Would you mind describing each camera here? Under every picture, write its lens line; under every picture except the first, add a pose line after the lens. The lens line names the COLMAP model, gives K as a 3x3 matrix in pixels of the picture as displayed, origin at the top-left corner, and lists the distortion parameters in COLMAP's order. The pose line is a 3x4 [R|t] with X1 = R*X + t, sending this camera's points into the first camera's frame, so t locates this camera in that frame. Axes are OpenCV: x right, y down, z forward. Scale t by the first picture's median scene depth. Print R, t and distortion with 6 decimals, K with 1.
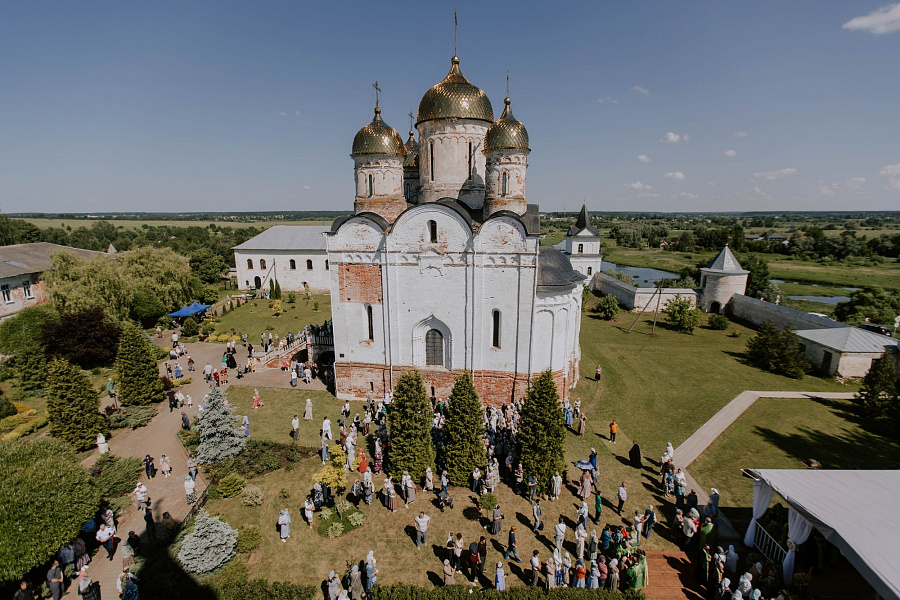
lens RADIAL K [[394.9, 0, 456.1], [0, 394.9, 301.8], [0, 0, 1]] dist [0.003820, -0.003670]
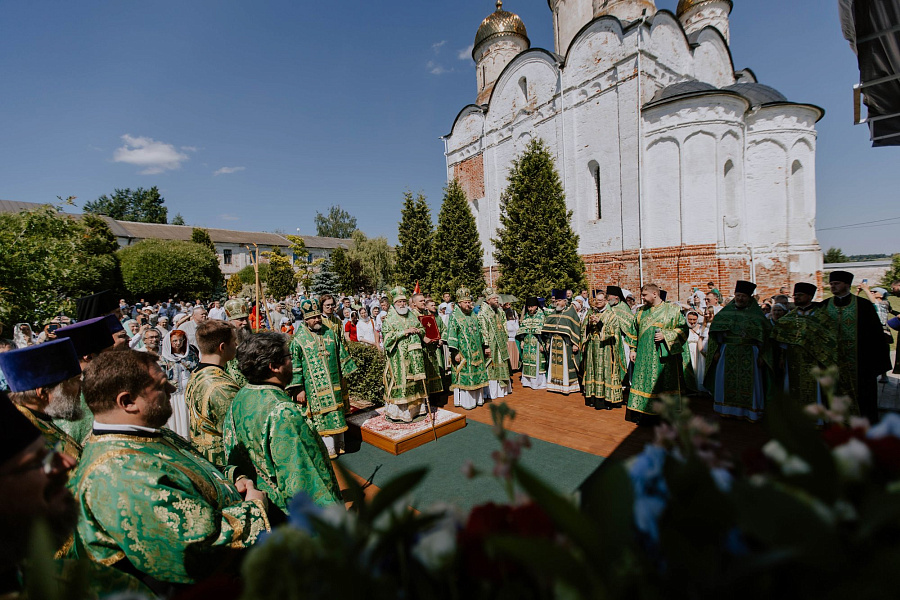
lens RADIAL K [[394.9, 0, 452.2], [0, 394.9, 298.9], [0, 0, 1]] dist [0.003820, -0.003670]
pose [[0.719183, -0.003773, -0.694810, 0.413573], [-0.088496, 0.991344, -0.096984, 0.356151], [0.689162, 0.131237, 0.712624, 0.353863]]
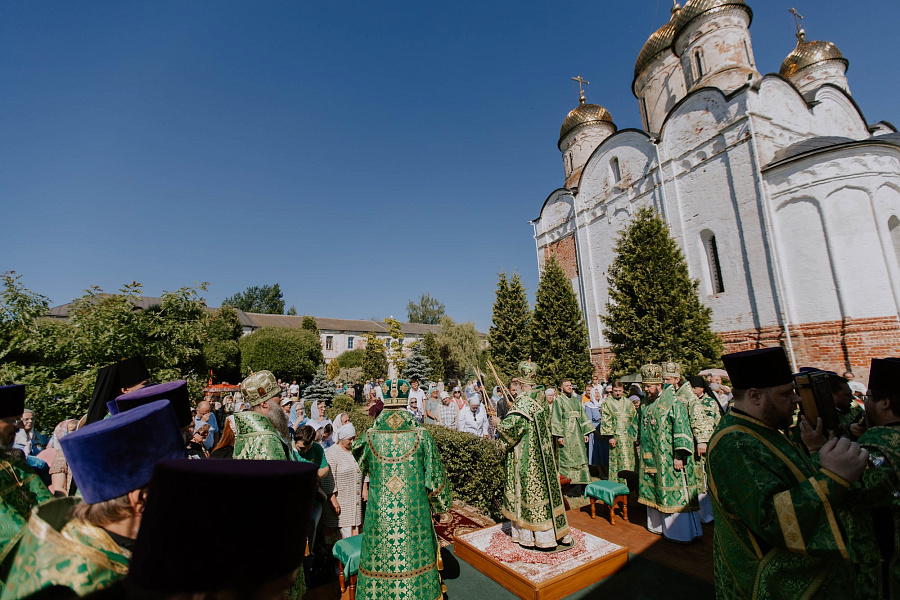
lens RADIAL K [[394.7, 0, 449.9], [0, 394.7, 301.2], [0, 0, 1]] dist [-0.000539, -0.000259]
pose [[0.551190, -0.169530, -0.816976, 0.379020], [-0.119555, 0.952991, -0.278414, 0.357539], [0.825770, 0.251133, 0.505011, 0.362977]]
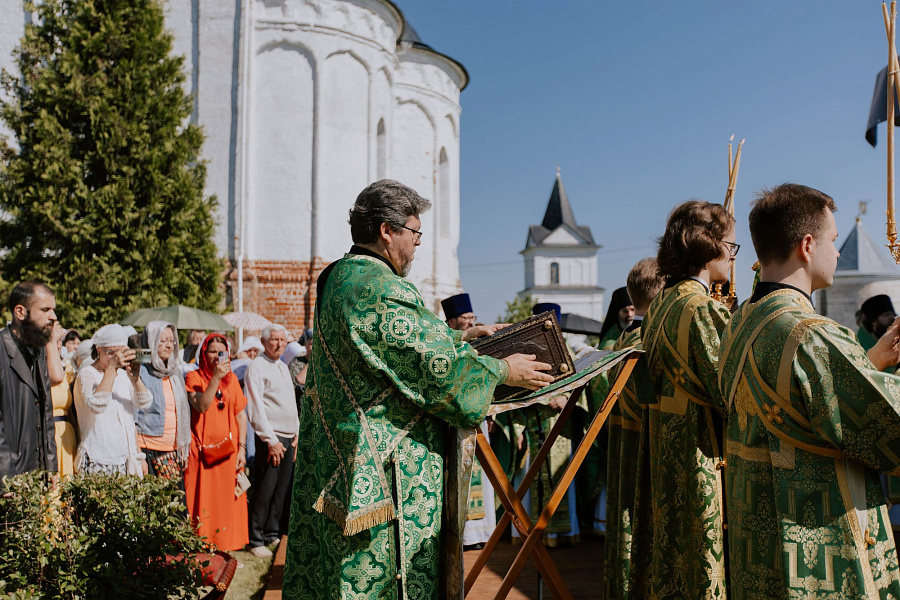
lens RADIAL K [[872.0, 0, 464.9], [0, 872.0, 288.0], [0, 0, 1]] dist [-0.011654, 0.000000]
pose [[0.988988, 0.014953, 0.147236, 0.262822], [0.021961, 0.969040, -0.245926, 0.371064], [-0.146355, 0.246451, 0.958041, 0.369136]]
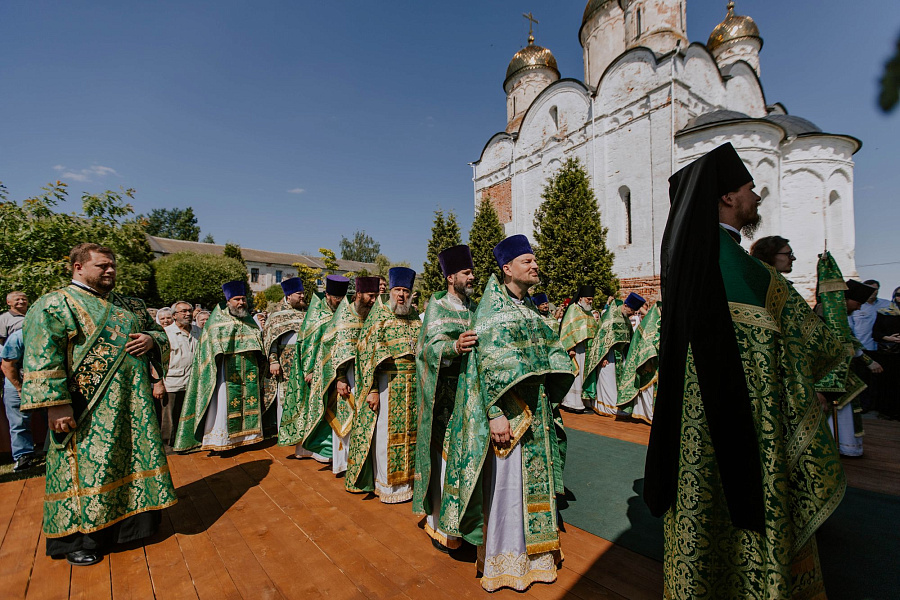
lens RADIAL K [[394.9, 0, 455.1], [0, 394.9, 304.2], [0, 0, 1]] dist [0.003820, -0.003670]
pose [[0.693903, -0.019384, -0.719808, 0.400918], [-0.132052, 0.979259, -0.153671, 0.376478], [0.707857, 0.201685, 0.676950, 0.347134]]
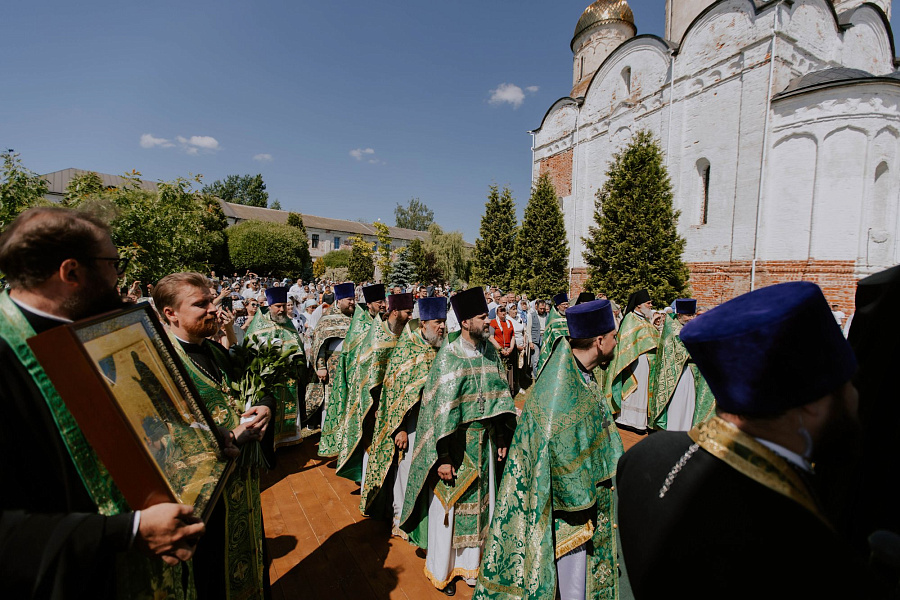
lens RADIAL K [[394.9, 0, 449.8], [0, 394.9, 299.4], [0, 0, 1]] dist [0.003820, -0.003670]
pose [[0.583182, 0.060885, -0.810056, 0.394618], [-0.191181, 0.979465, -0.064018, 0.359198], [0.789524, 0.192202, 0.582847, 0.352904]]
